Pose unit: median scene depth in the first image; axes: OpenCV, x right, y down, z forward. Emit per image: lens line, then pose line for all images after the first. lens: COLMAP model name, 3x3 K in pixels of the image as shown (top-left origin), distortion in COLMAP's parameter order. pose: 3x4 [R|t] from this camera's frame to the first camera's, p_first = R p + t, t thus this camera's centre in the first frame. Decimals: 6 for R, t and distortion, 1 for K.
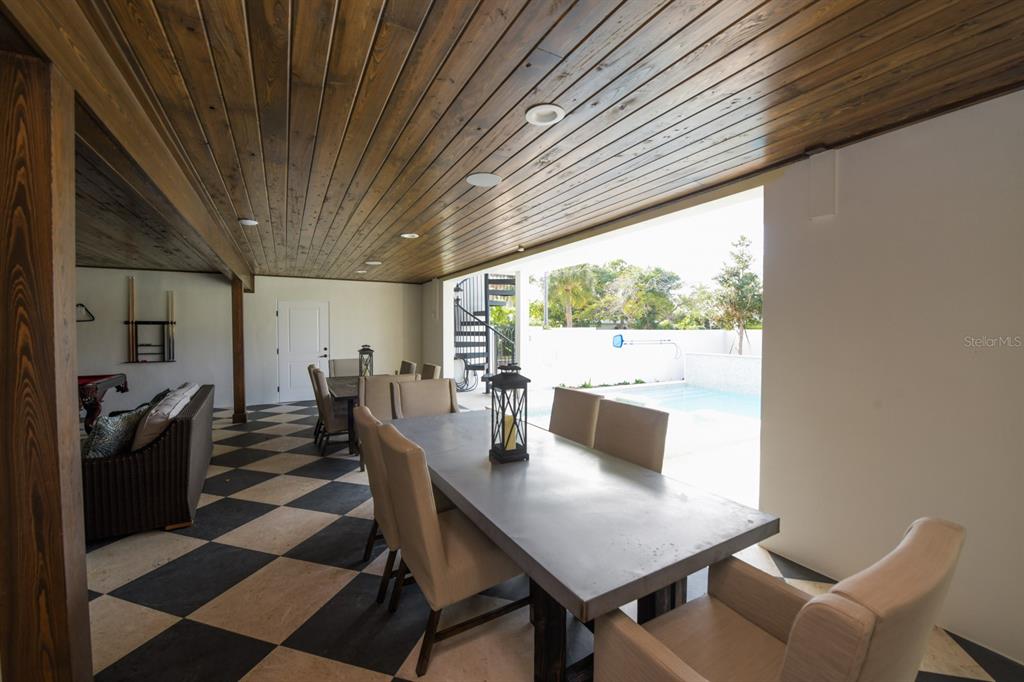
lens RADIAL K [[412.6, 0, 510.3], [0, 412.6, 333.0], [0, 0, 1]] dist [-0.010789, -0.000582]
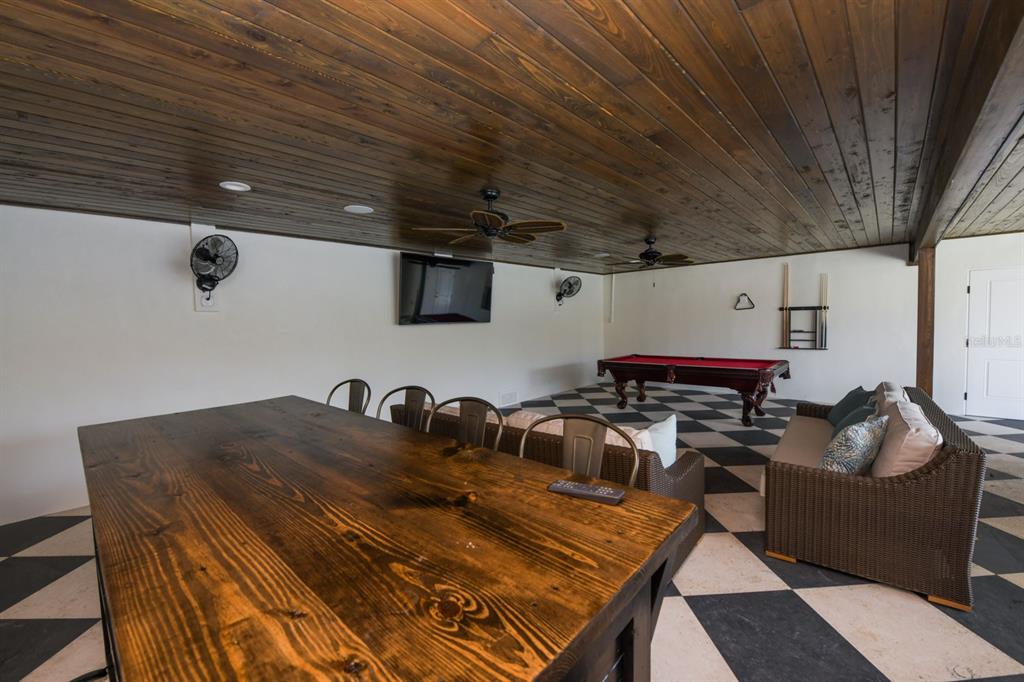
lens RADIAL K [[412.6, 0, 511.4], [0, 412.6, 340.1], [0, 0, 1]] dist [-0.010789, -0.000582]
pose [[0.306885, 0.038982, -0.950948, -0.167230], [0.013150, 0.998892, 0.045191, -0.002952], [0.951656, -0.026373, 0.306032, 0.044656]]
